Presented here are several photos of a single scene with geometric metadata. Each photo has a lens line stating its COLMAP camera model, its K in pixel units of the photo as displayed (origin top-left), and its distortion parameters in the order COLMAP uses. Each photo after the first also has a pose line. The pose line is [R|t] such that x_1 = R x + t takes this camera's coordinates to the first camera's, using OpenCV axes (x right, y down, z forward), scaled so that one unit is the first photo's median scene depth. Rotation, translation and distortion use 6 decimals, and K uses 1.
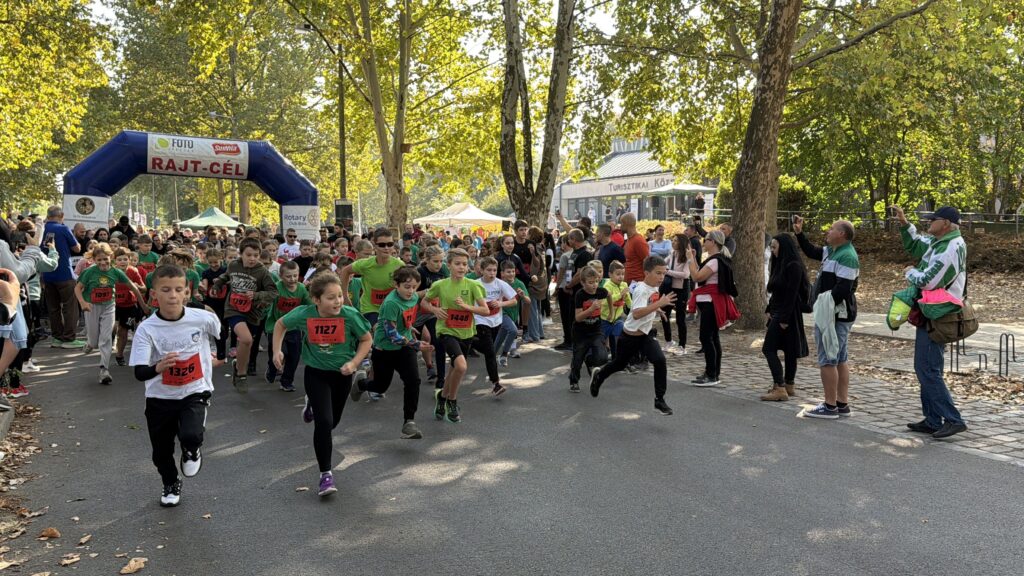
lens RADIAL K [[873.1, 0, 519.0], [0, 873.1, 297.5], [0, 0, 1]] dist [0.149116, -0.239153]
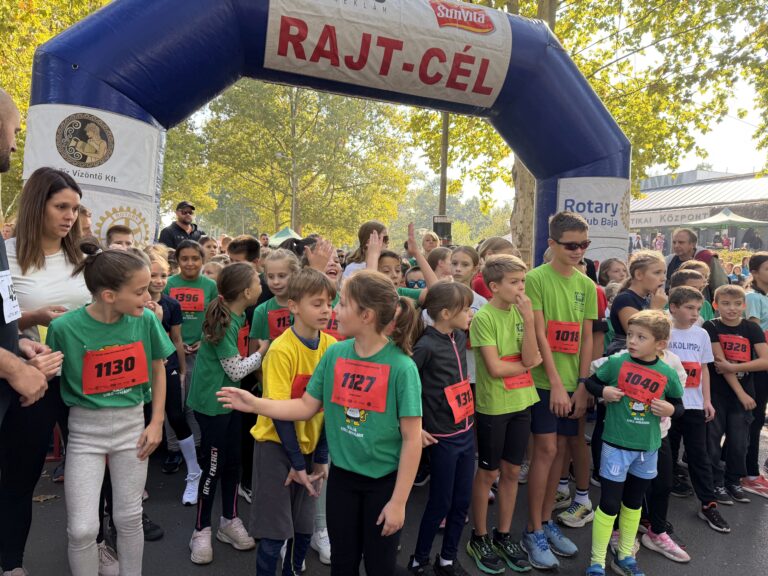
lens RADIAL K [[524.5, 0, 384.6], [0, 524.5, 293.0], [0, 0, 1]] dist [-0.009084, -0.012765]
pose [[0.995915, 0.033235, -0.083957, -0.246231], [-0.034208, 0.999363, -0.010182, -0.033603], [0.083565, 0.013013, 0.996417, 0.561705]]
